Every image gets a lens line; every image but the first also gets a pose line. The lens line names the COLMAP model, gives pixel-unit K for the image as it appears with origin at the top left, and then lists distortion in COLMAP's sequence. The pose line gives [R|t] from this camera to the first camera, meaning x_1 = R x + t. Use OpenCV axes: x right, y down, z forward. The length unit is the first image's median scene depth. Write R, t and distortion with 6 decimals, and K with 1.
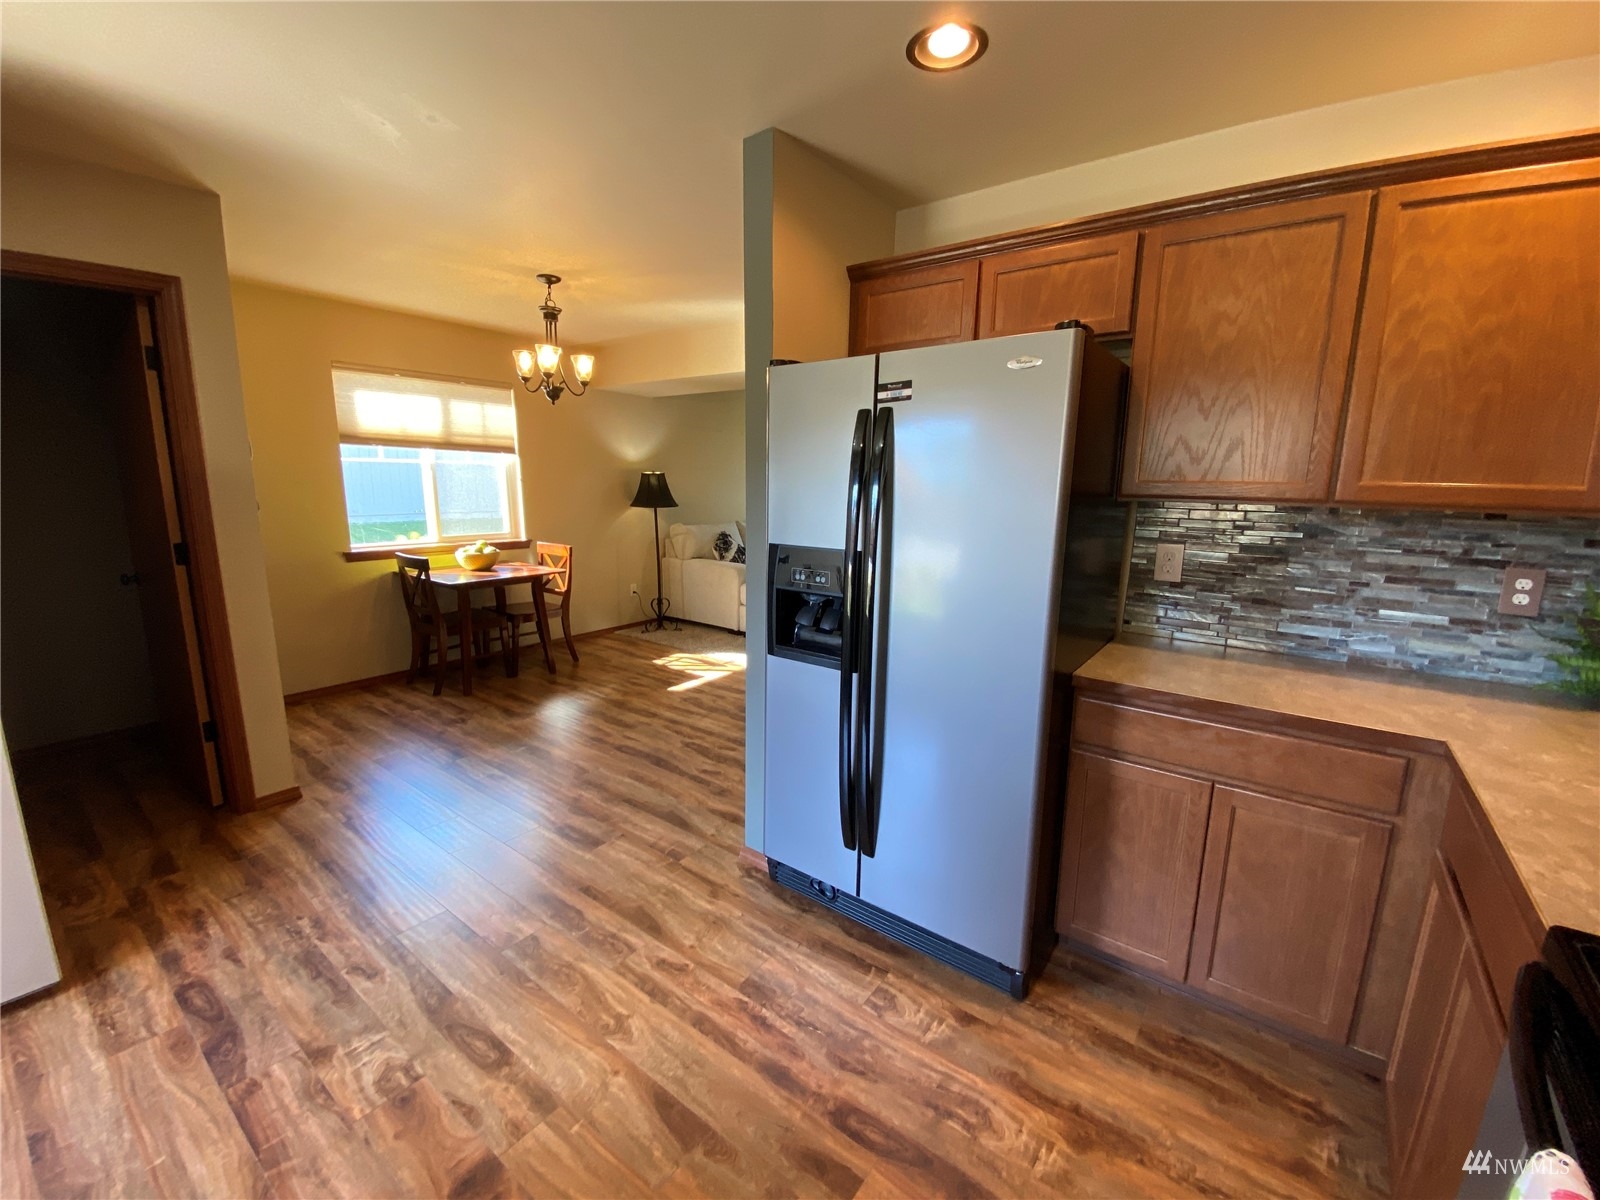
lens RADIAL K [[650.1, 0, 799.3], [0, 650.1, 611.1], [0, 0, 1]] dist [0.005724, -0.010809]
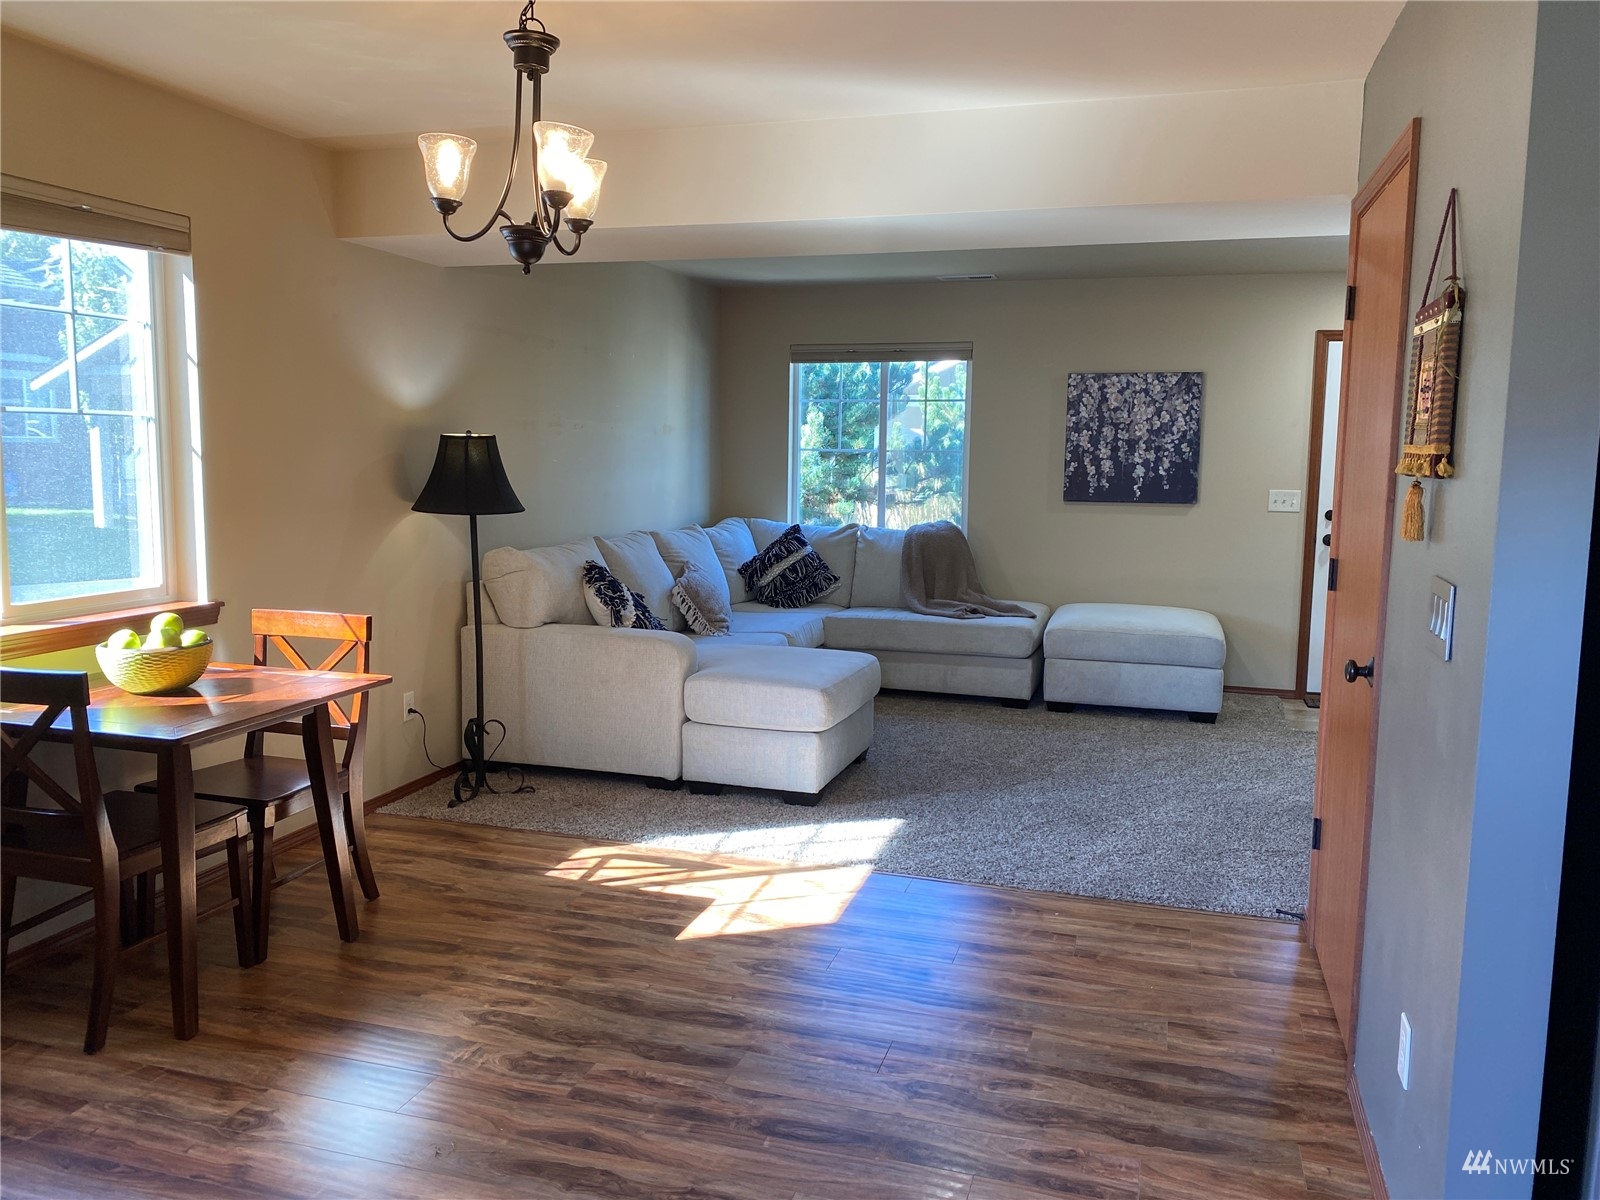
lens RADIAL K [[1242.8, 0, 788.1], [0, 1242.8, 596.6], [0, 0, 1]] dist [0.002717, -0.006614]
pose [[0.945437, -0.042016, 0.323086, -0.389702], [0.065646, 0.995878, -0.062590, -0.050233], [-0.319124, 0.080385, 0.944298, 0.199907]]
